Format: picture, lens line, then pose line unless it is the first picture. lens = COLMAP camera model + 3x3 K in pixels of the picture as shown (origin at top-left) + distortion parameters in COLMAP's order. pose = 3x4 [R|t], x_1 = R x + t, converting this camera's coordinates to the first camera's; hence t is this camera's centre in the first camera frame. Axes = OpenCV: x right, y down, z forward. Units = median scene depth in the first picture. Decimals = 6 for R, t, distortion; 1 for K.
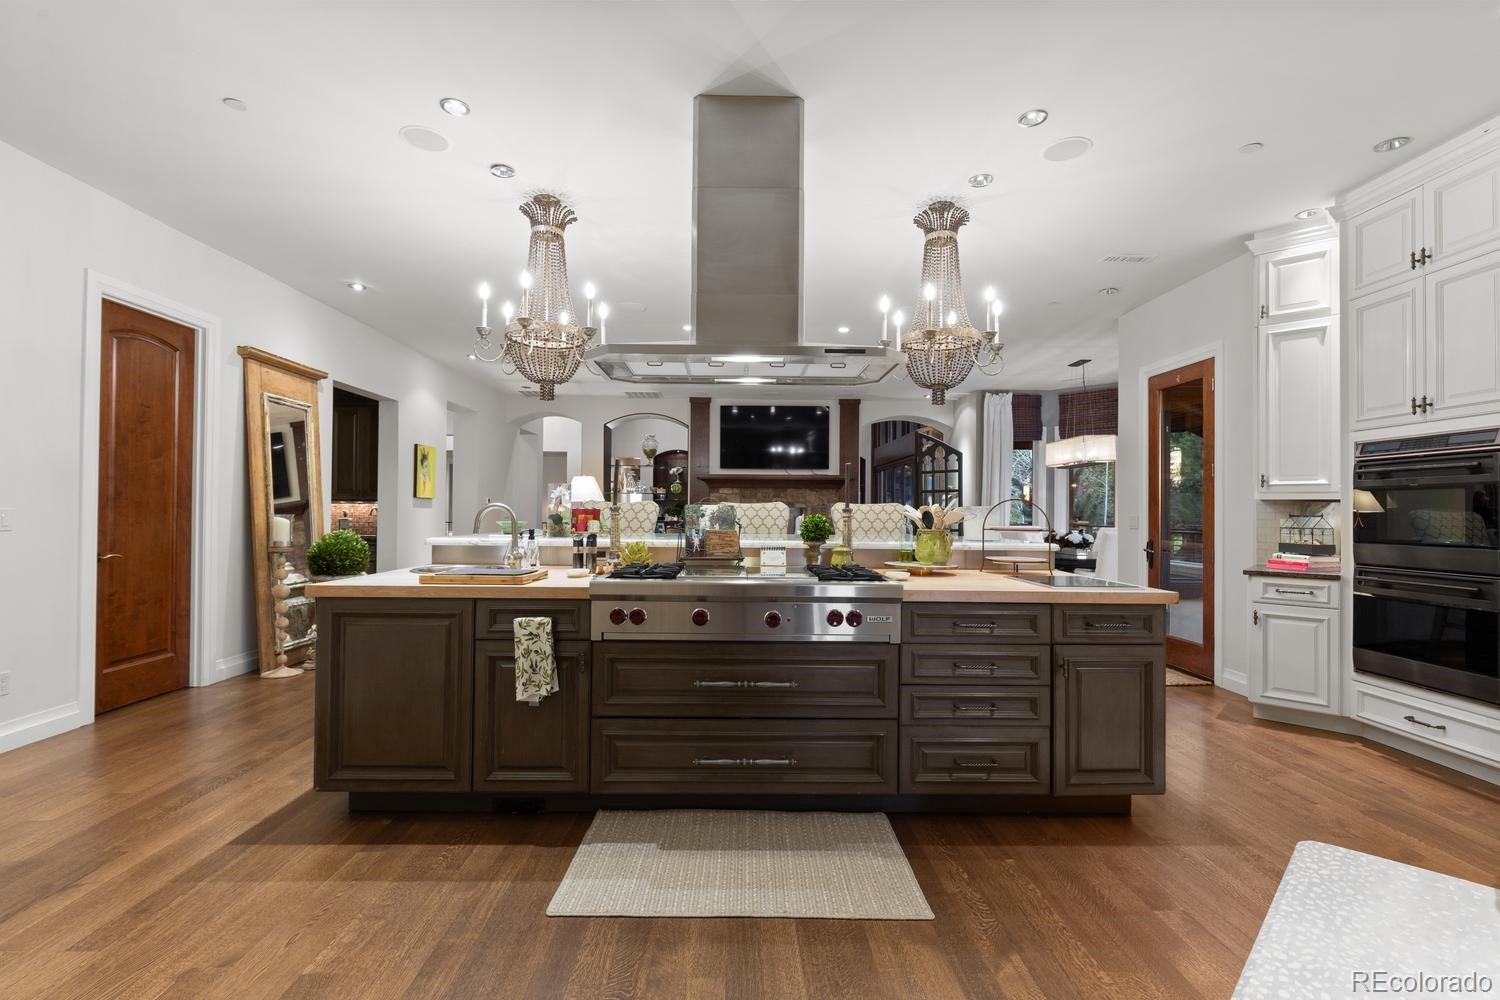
lens RADIAL K [[678.6, 0, 752.3], [0, 678.6, 501.6], [0, 0, 1]] dist [0.001225, 0.000206]
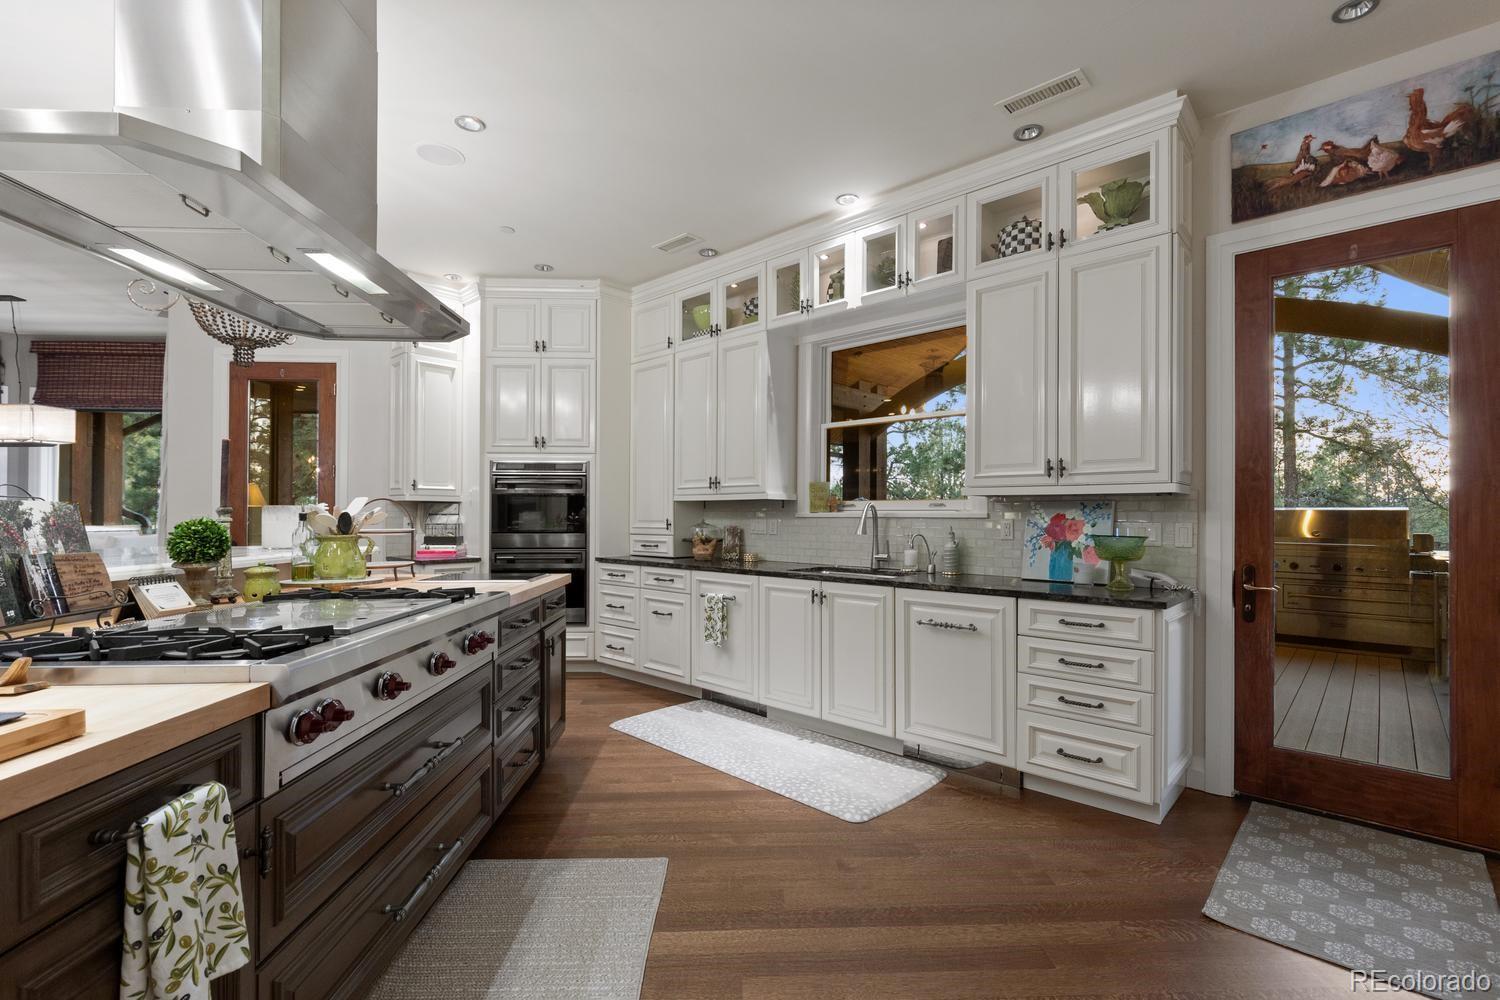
lens RADIAL K [[678.6, 0, 754.6], [0, 678.6, 508.5], [0, 0, 1]] dist [0.001225, 0.000206]
pose [[-0.025503, 0.000817, 0.999674, -0.252307], [-0.012473, 0.999922, -0.001135, 0.002317], [-0.999597, -0.012498, -0.025491, 0.246828]]
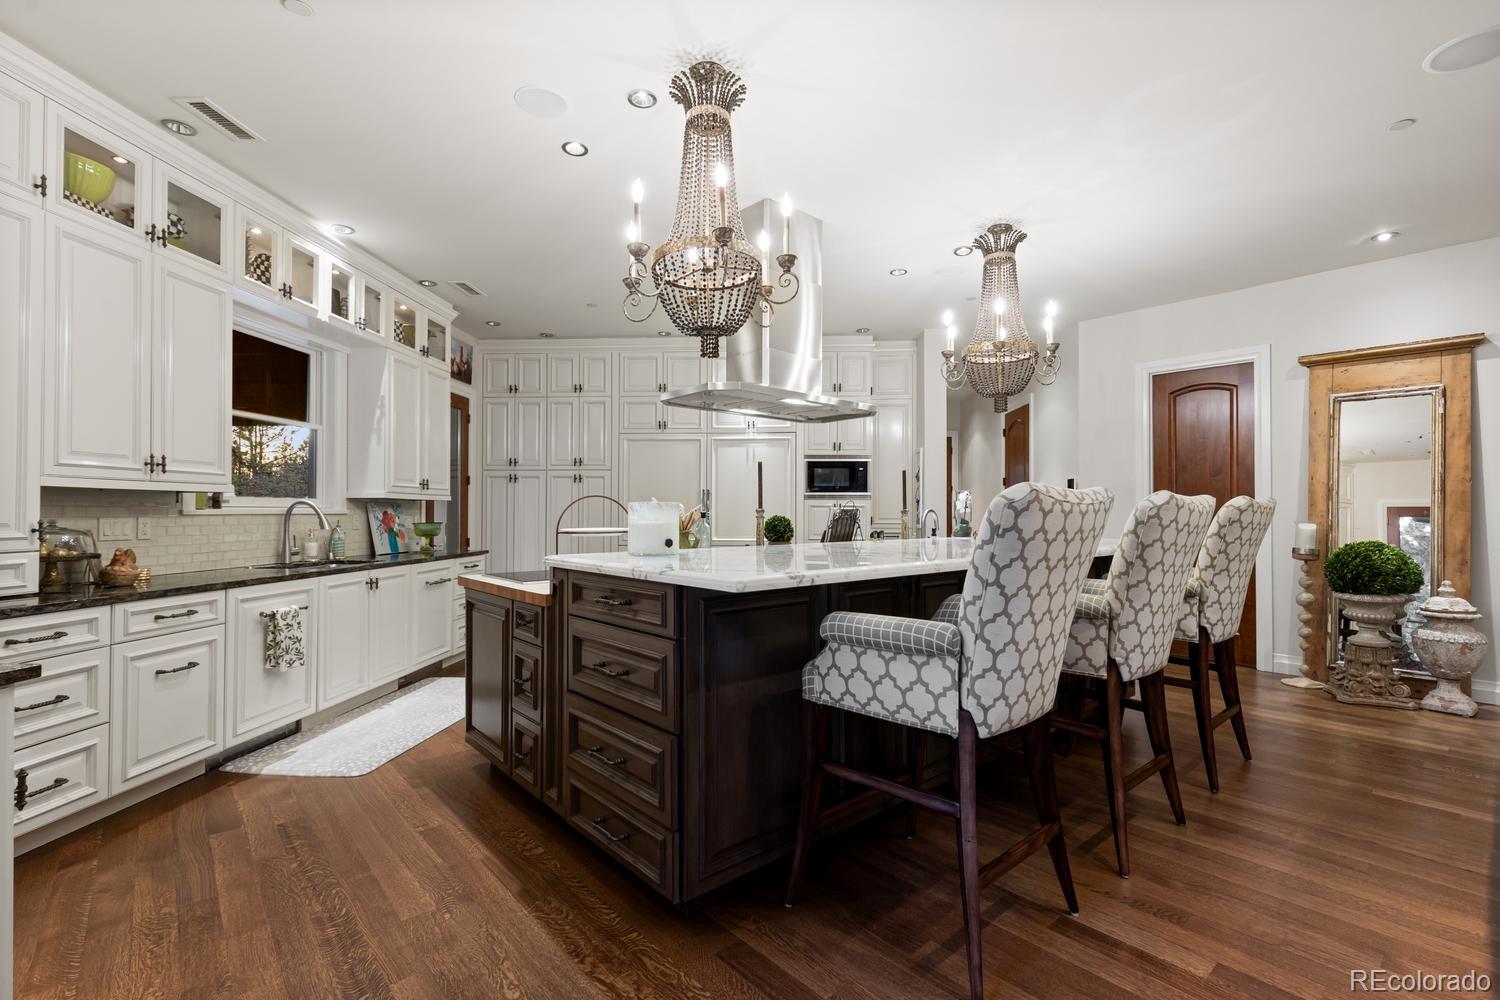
lens RADIAL K [[678.6, 0, 751.8], [0, 678.6, 507.8], [0, 0, 1]] dist [0.001225, 0.000206]
pose [[-0.760004, -0.011488, -0.649817, 0.370583], [0.000730, 0.999828, -0.018528, 0.013131], [0.649918, -0.014556, -0.759865, 0.826231]]
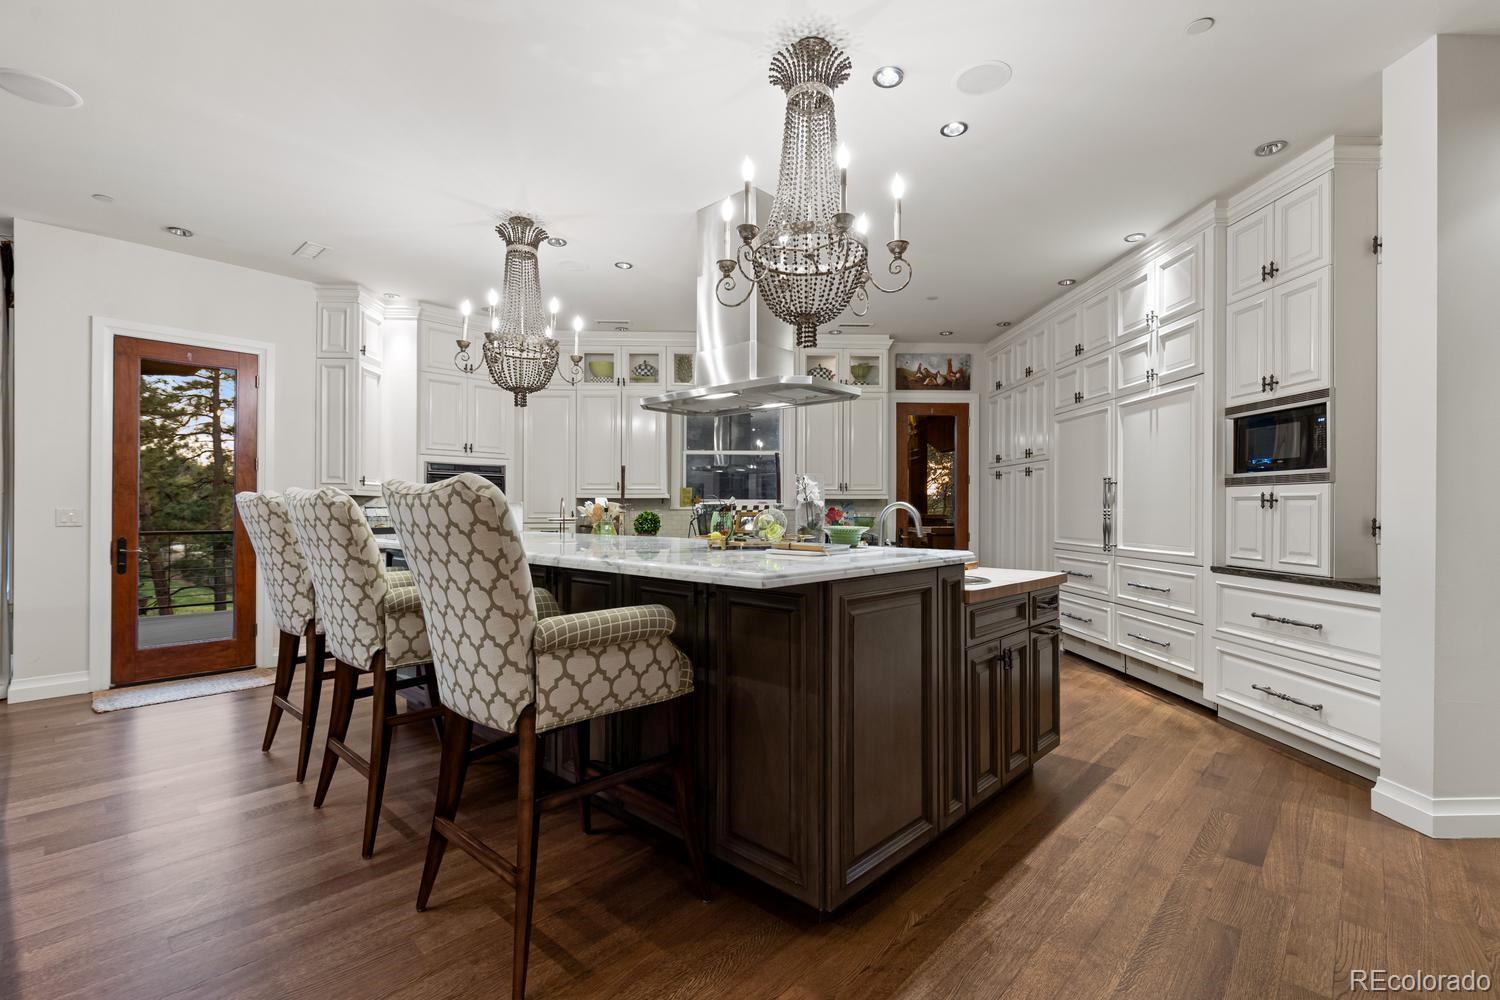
lens RADIAL K [[678.6, 0, 749.0], [0, 678.6, 500.8], [0, 0, 1]] dist [0.001225, 0.000206]
pose [[-0.728210, -0.001150, 0.685353, -0.377118], [-0.015116, 0.999782, -0.014384, 0.008591], [-0.685187, -0.020834, -0.728069, 0.811199]]
